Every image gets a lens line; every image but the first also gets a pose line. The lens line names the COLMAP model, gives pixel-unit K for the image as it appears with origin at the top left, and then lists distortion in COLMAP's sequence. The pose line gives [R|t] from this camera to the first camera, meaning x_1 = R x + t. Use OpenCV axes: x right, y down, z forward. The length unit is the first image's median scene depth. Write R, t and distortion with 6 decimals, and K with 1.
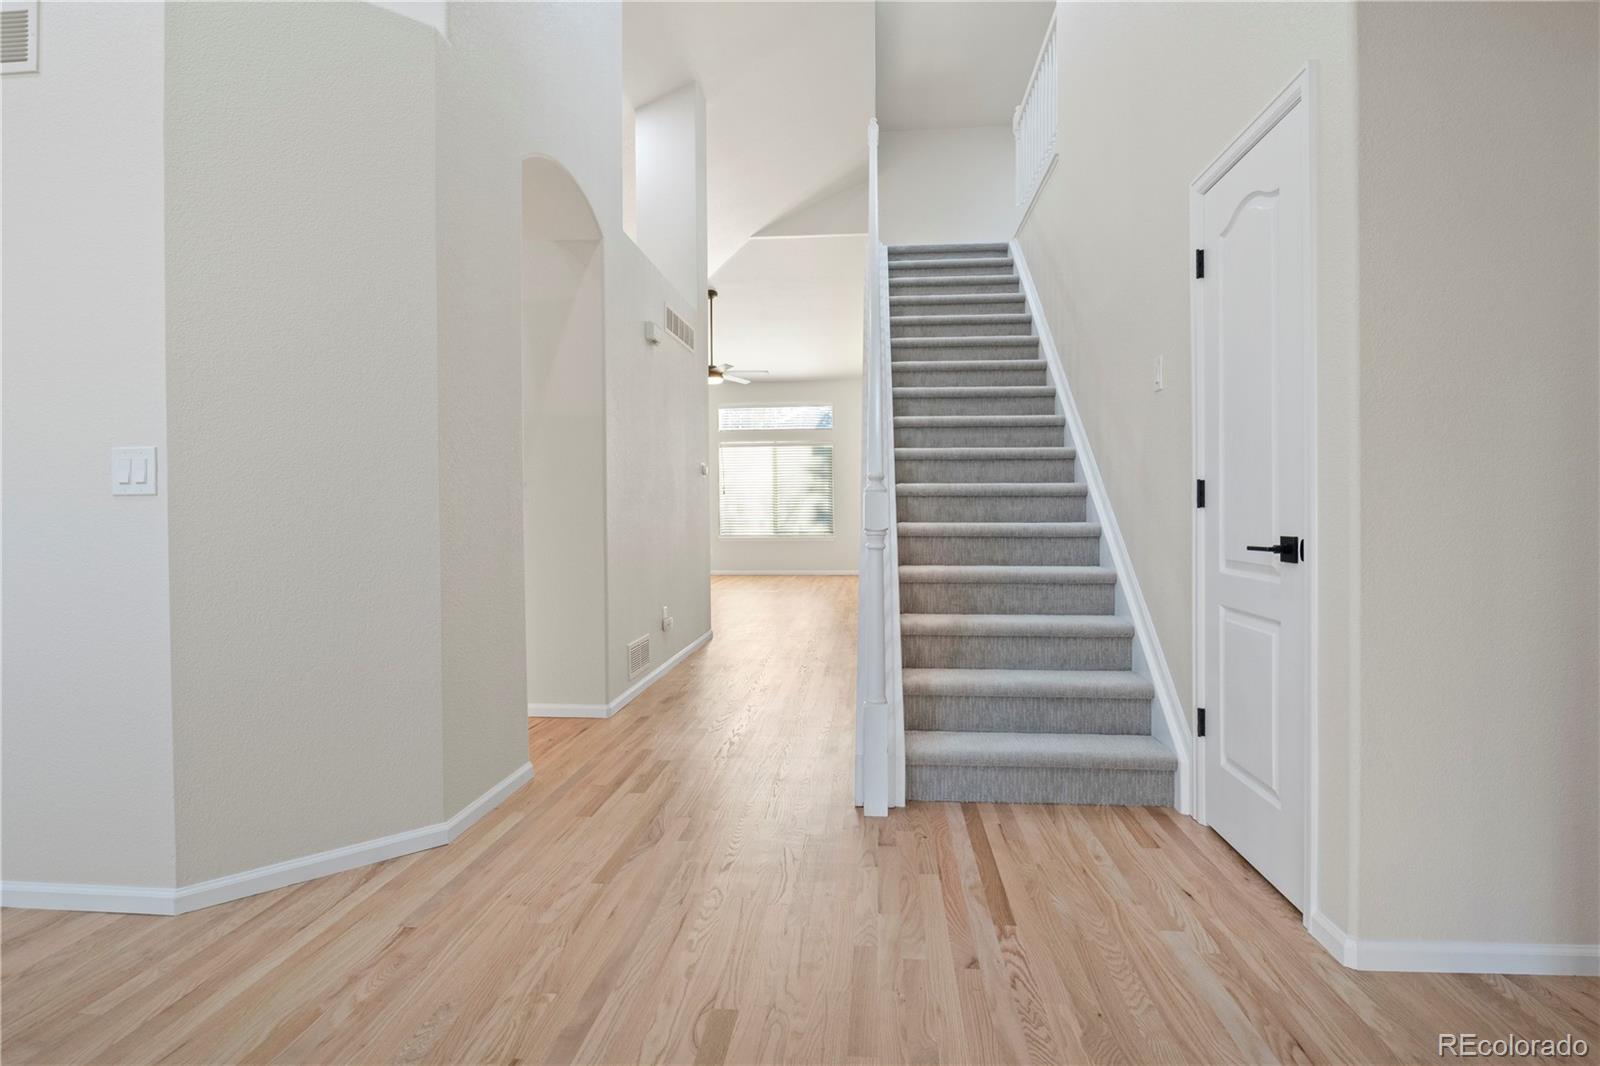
lens RADIAL K [[820.4, 0, 792.4], [0, 820.4, 534.0], [0, 0, 1]] dist [-0.002338, 0.001139]
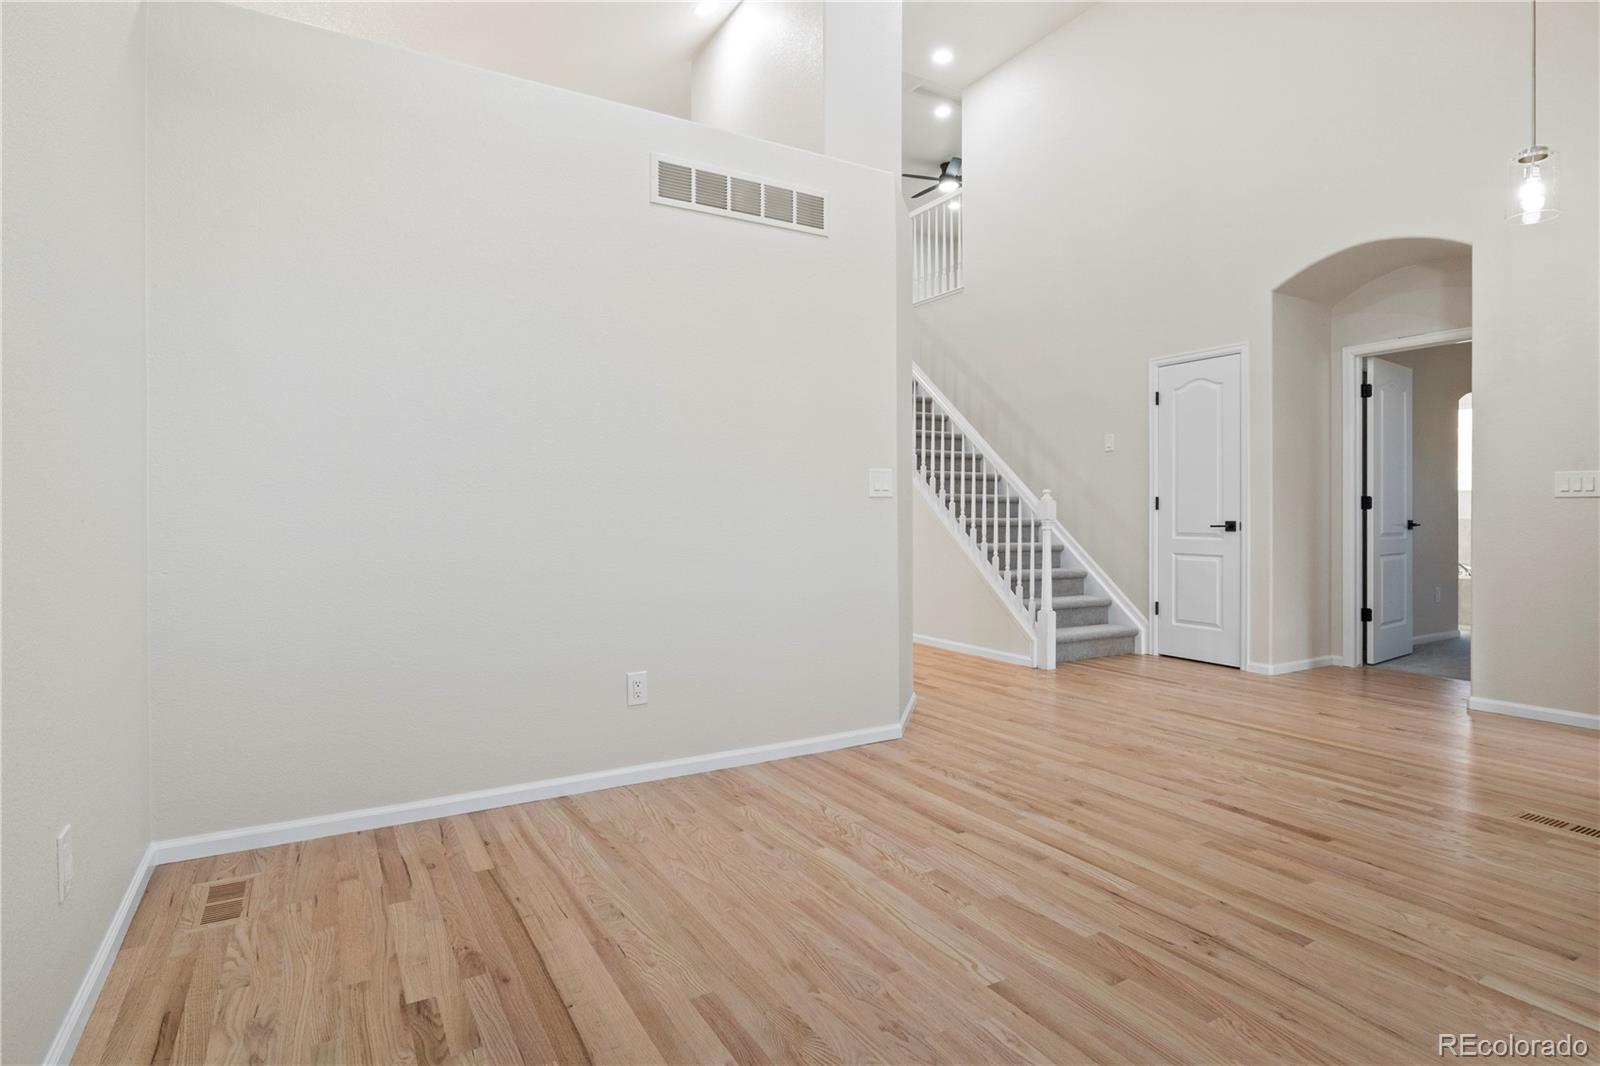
lens RADIAL K [[820.4, 0, 807.9], [0, 820.4, 534.1], [0, 0, 1]] dist [-0.002338, 0.001139]
pose [[0.817608, -0.009984, 0.575689, -1.871491], [0.011087, 0.999937, 0.001595, 0.024056], [-0.575669, 0.005079, 0.817667, -0.312120]]
